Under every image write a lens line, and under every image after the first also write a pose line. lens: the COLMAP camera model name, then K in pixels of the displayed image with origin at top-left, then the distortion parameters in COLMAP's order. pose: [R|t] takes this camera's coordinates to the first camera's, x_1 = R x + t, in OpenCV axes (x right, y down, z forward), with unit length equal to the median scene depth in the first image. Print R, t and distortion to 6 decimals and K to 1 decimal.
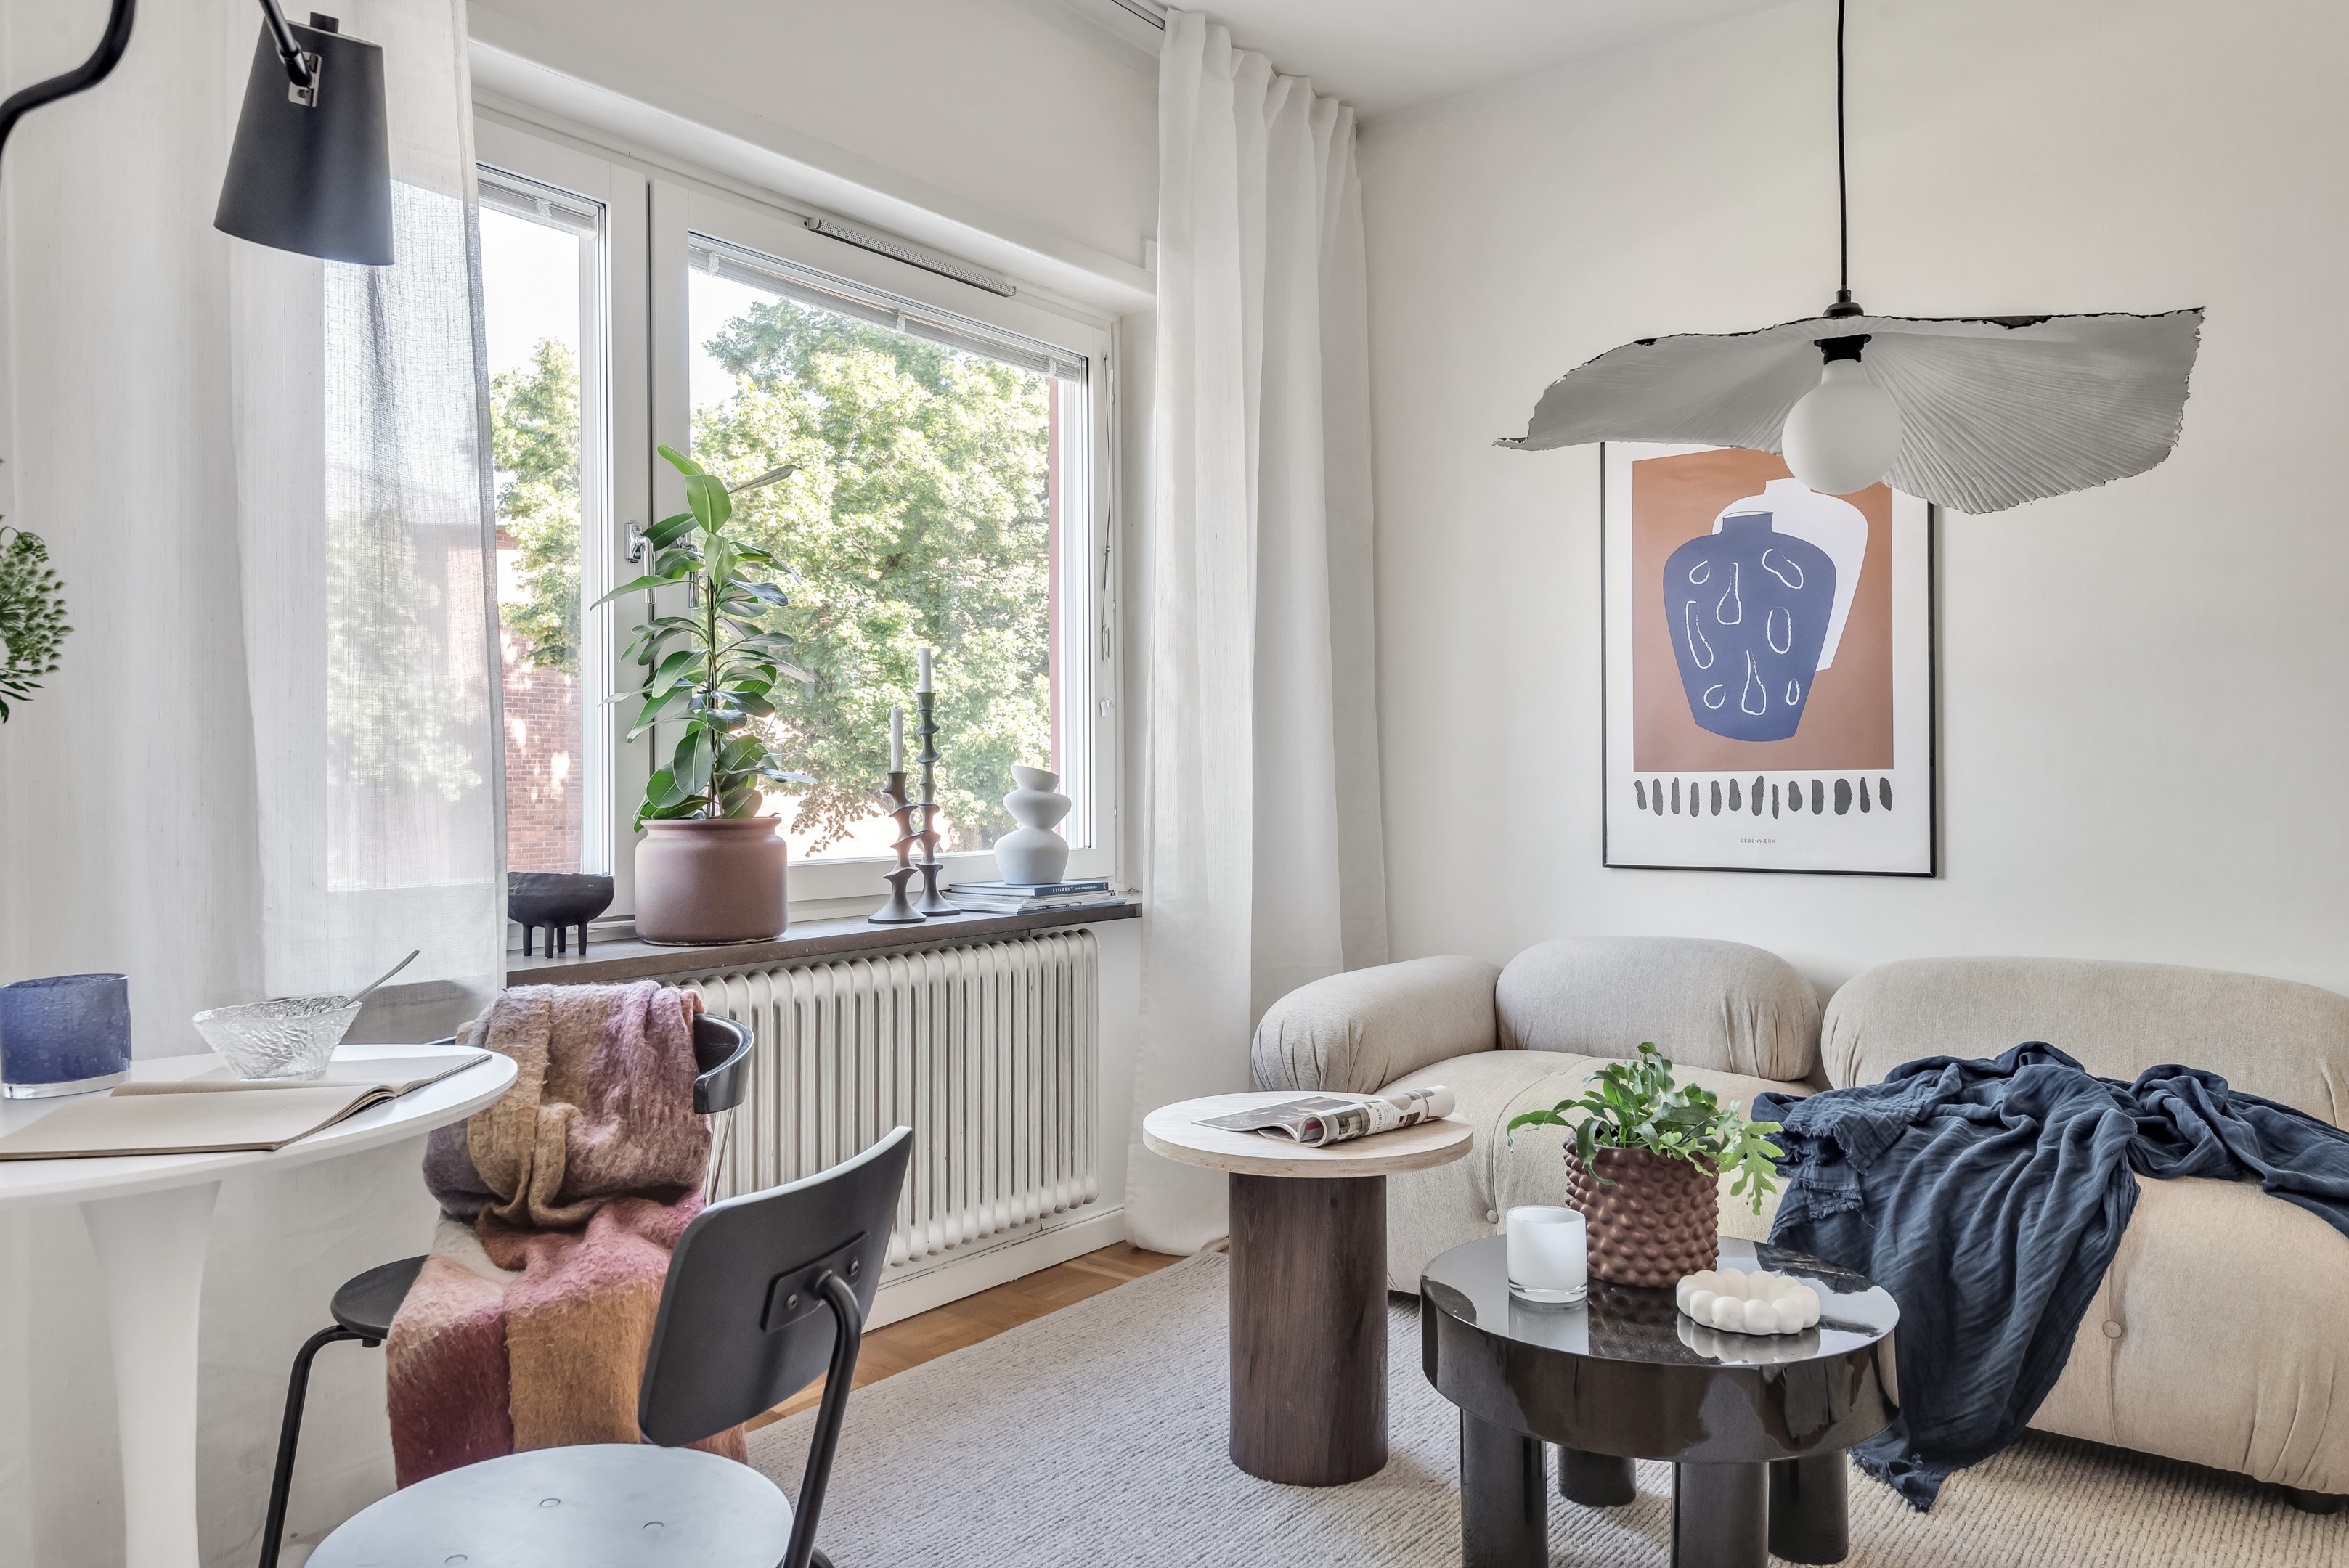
lens RADIAL K [[1558.5, 0, 1221.1], [0, 1558.5, 775.2], [0, 0, 1]] dist [-0.003070, -0.010863]
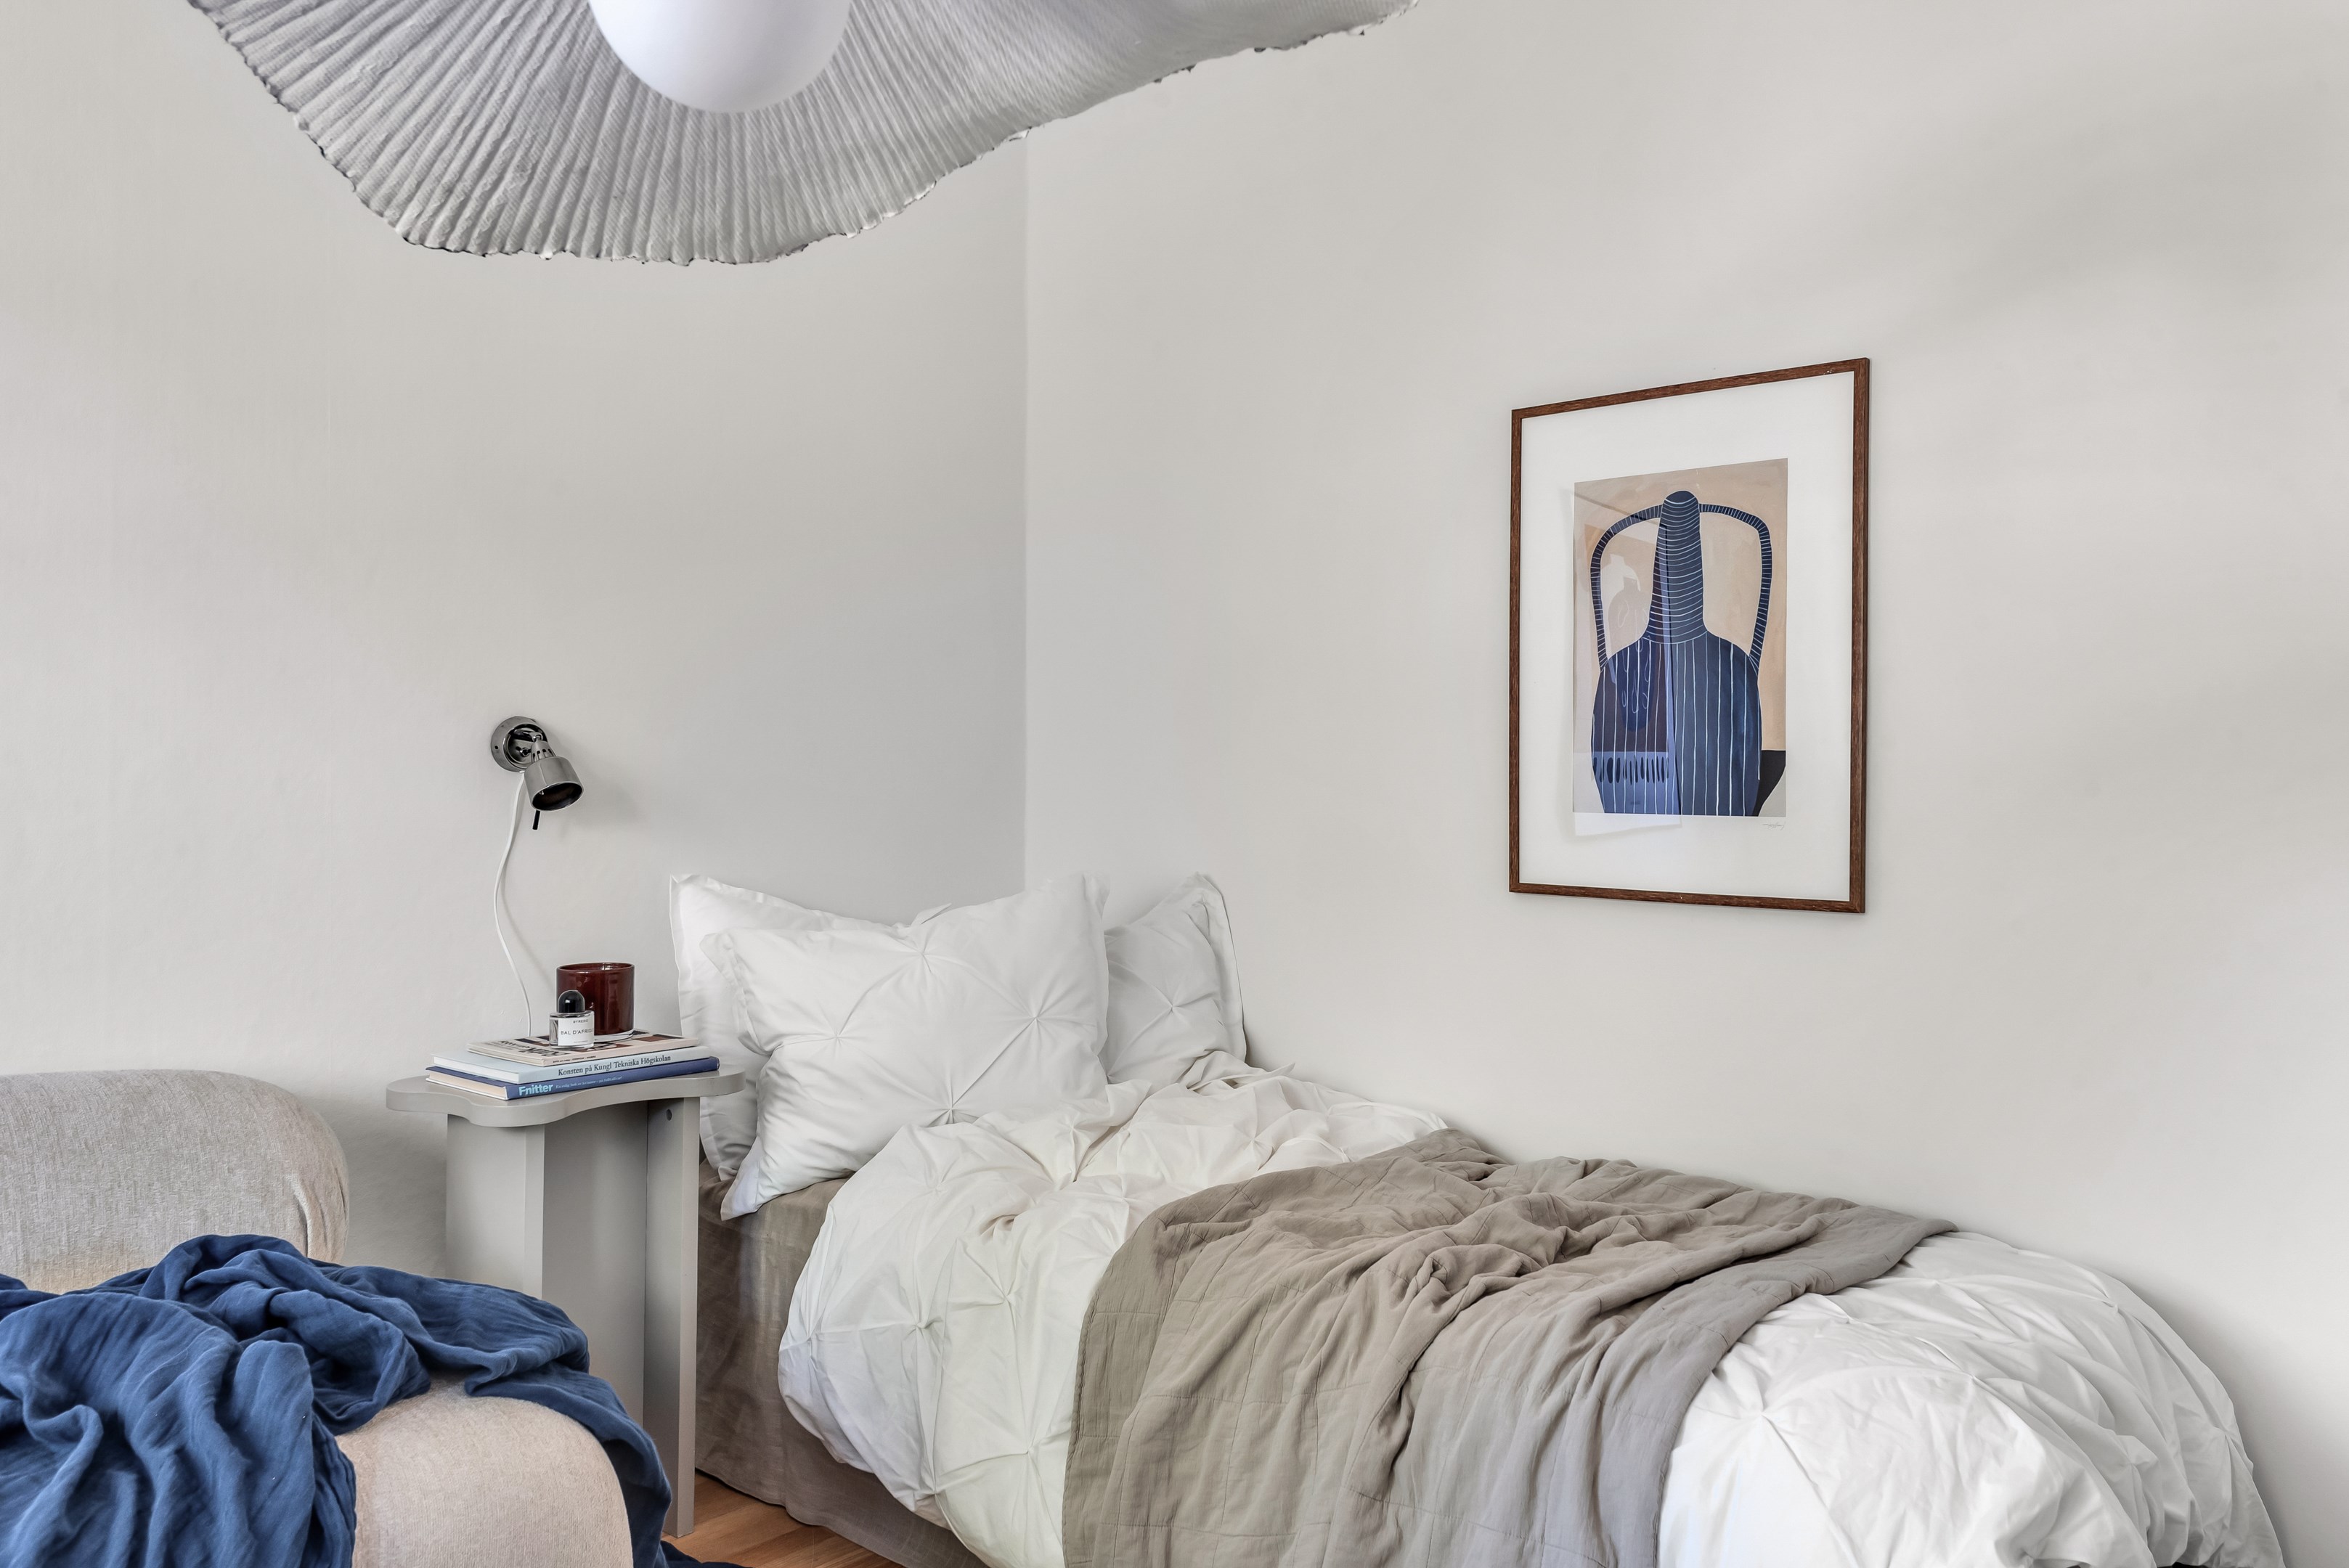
lens RADIAL K [[1730.5, 0, 1189.7], [0, 1730.5, 751.9], [0, 0, 1]] dist [0.026478, -0.019587]
pose [[0.092574, 0.018616, 0.995532, -0.044265], [-0.006220, 0.999817, -0.018118, 0.003269], [-0.995686, -0.004515, 0.092673, 0.534567]]
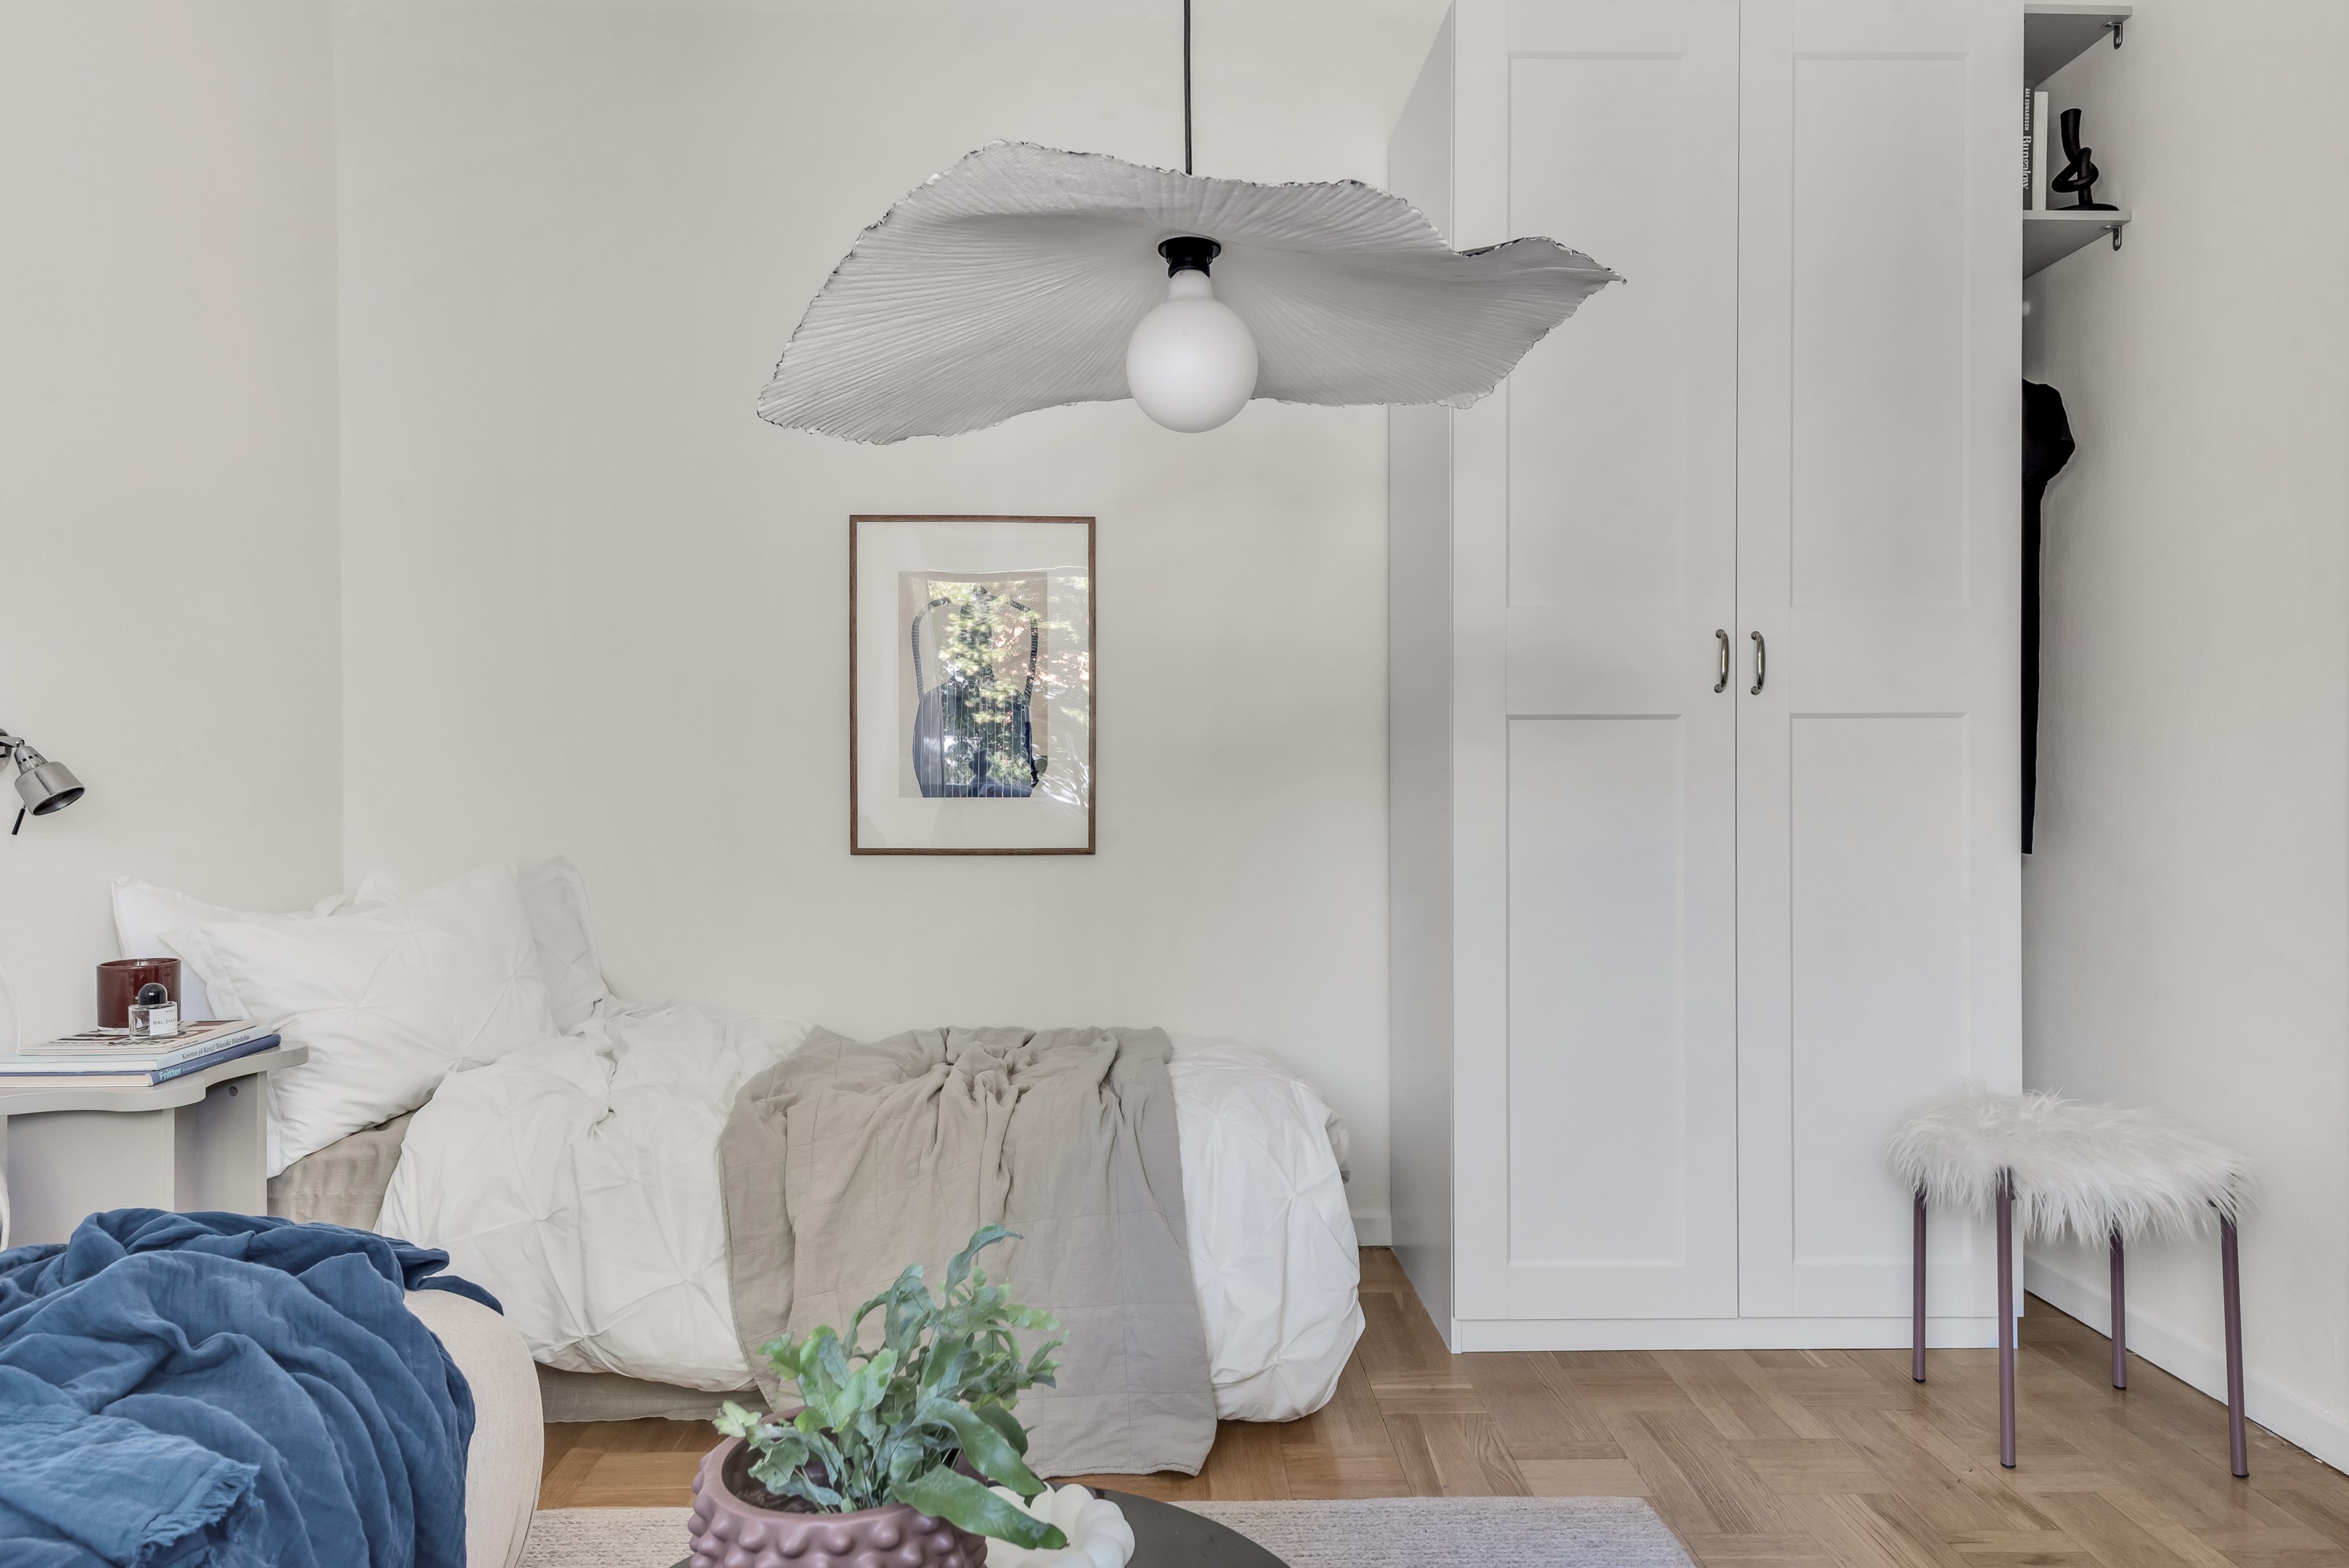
lens RADIAL K [[1506.1, 0, 1128.1], [0, 1506.1, 770.6], [0, 0, 1]] dist [0.004193, -0.008603]
pose [[-0.596513, 0.009277, 0.802550, -0.160747], [0.007202, 0.999955, -0.006205, 0.004892], [-0.802571, 0.002079, -0.596552, 1.014401]]
